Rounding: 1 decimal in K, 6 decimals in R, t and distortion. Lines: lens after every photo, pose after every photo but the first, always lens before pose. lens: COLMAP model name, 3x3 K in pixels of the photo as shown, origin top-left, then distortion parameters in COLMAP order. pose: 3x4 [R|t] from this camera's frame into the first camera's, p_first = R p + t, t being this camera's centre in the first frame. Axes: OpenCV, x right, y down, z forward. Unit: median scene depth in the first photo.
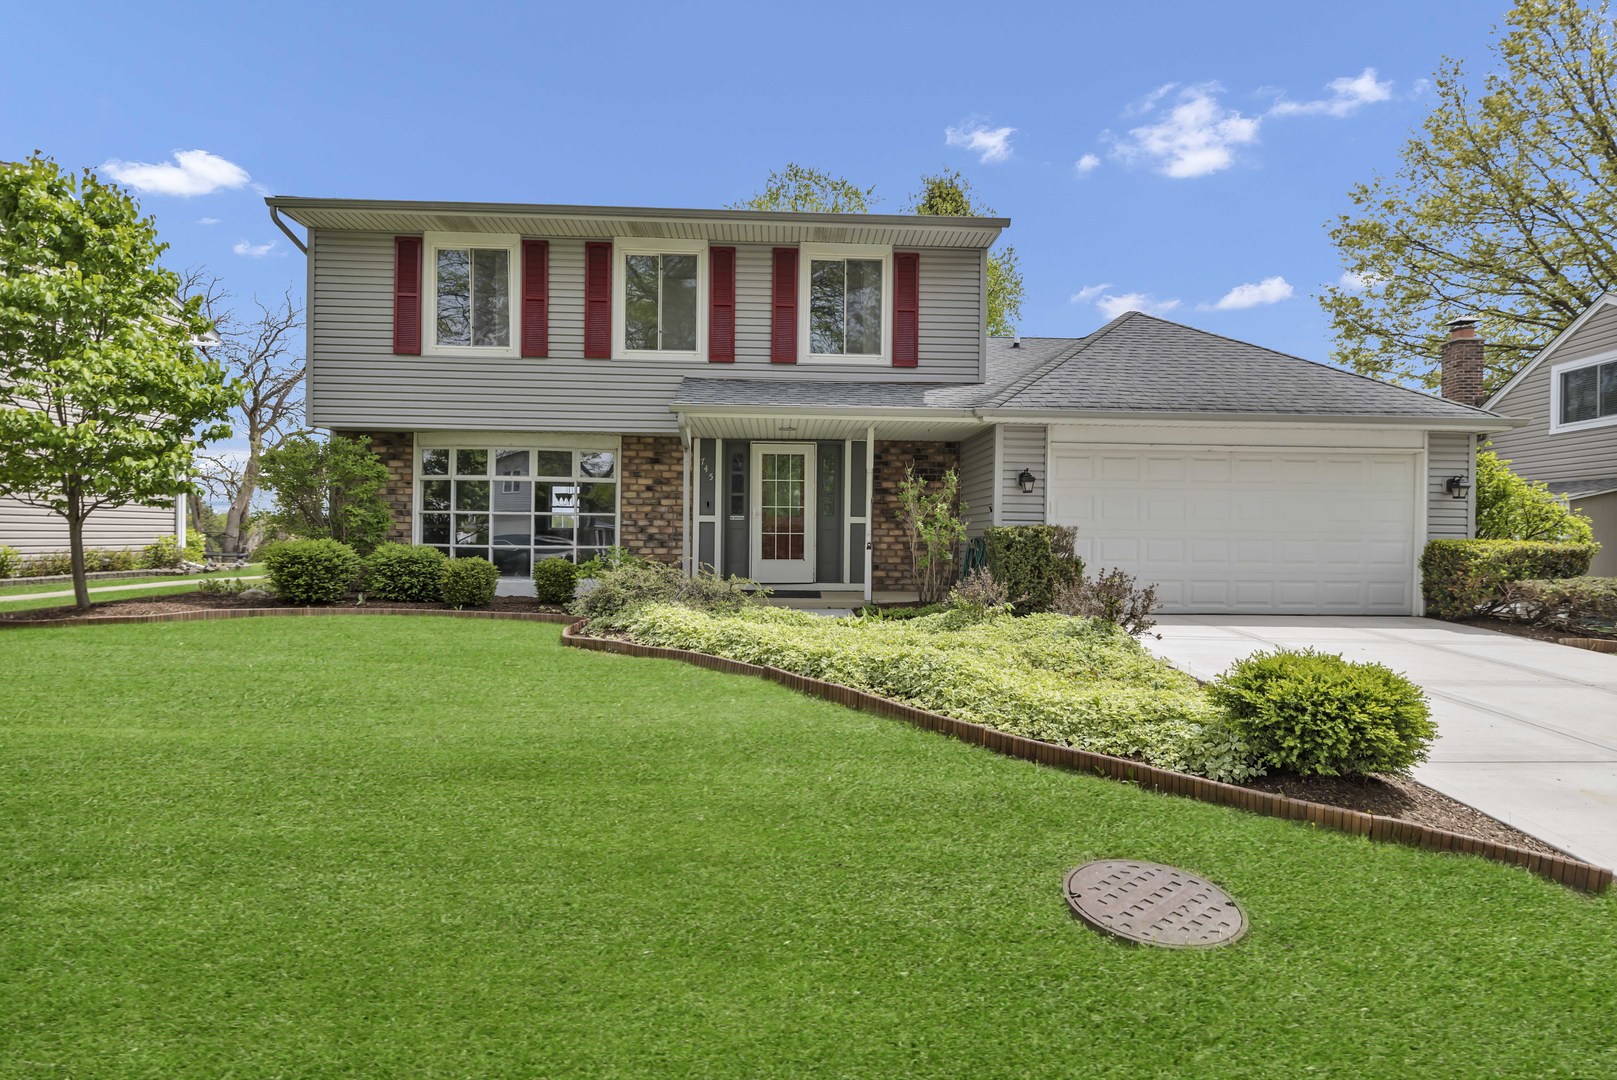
lens RADIAL K [[792.6, 0, 817.0], [0, 792.6, 540.1], [0, 0, 1]] dist [0.000700, 0.000361]
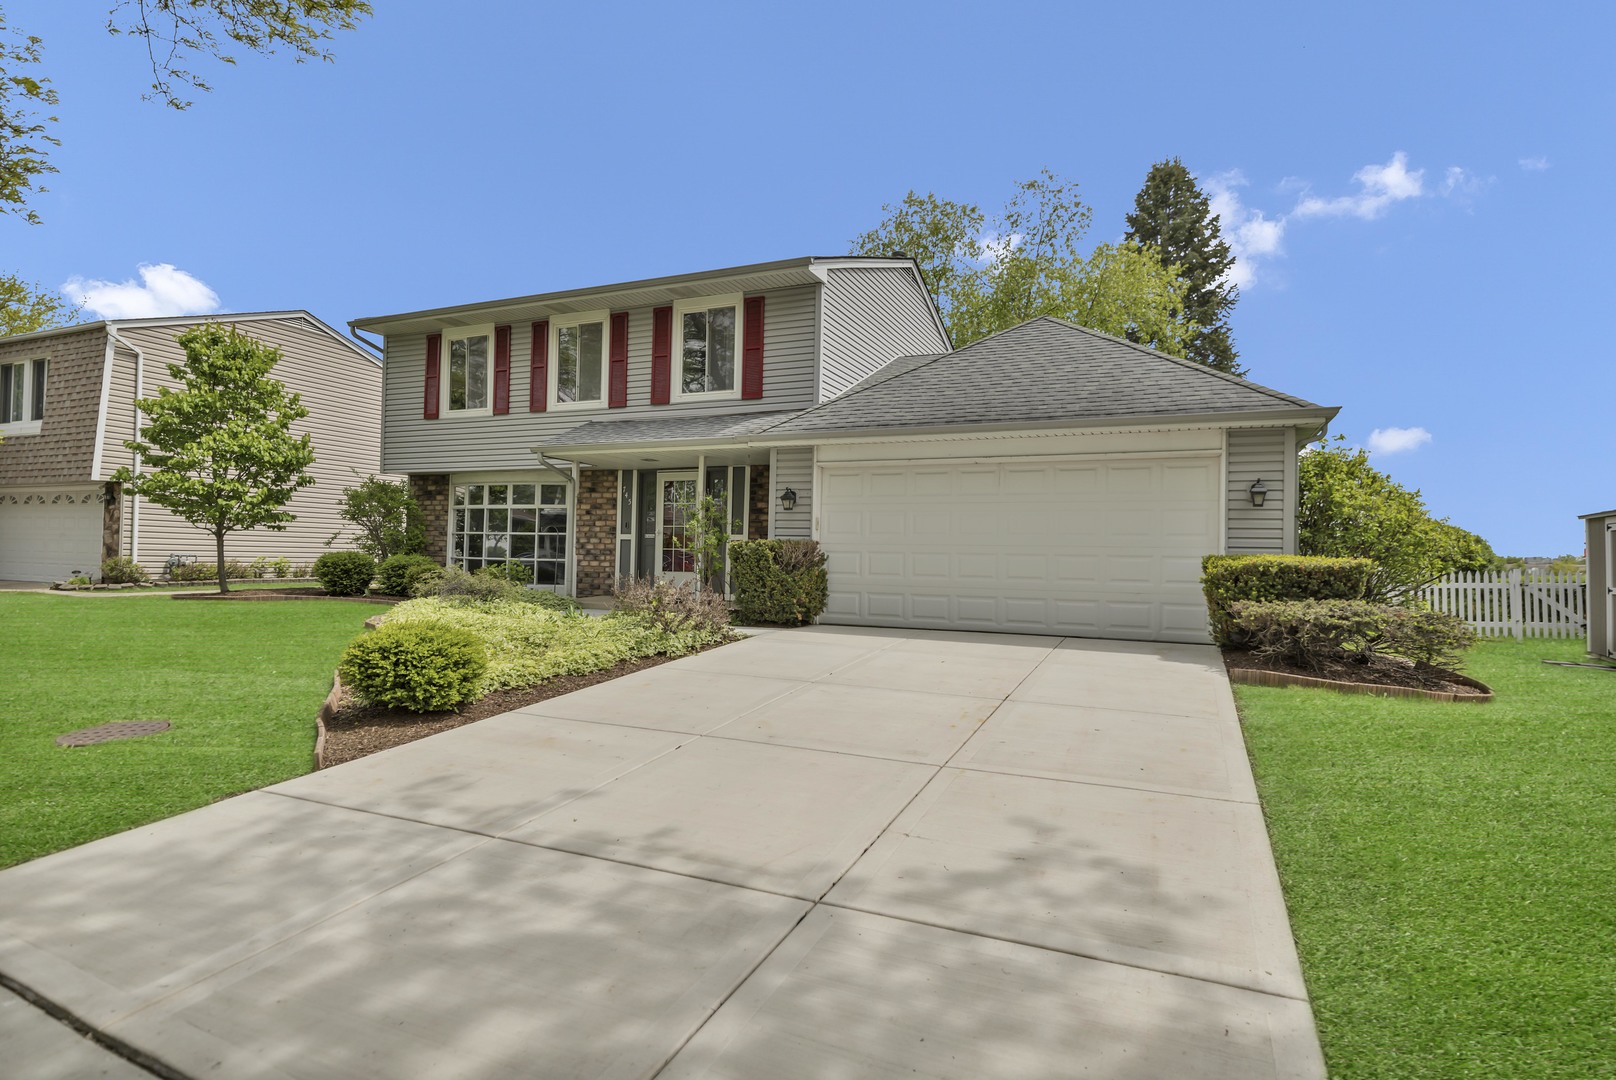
lens RADIAL K [[810.0, 0, 808.0], [0, 810.0, 540.0], [0, 0, 1]] dist [0.001171, 0.000300]
pose [[0.902275, -0.003691, -0.431146, 0.674840], [-0.009950, 0.999519, -0.029379, 0.011994], [0.431047, 0.030797, 0.901804, 0.014800]]
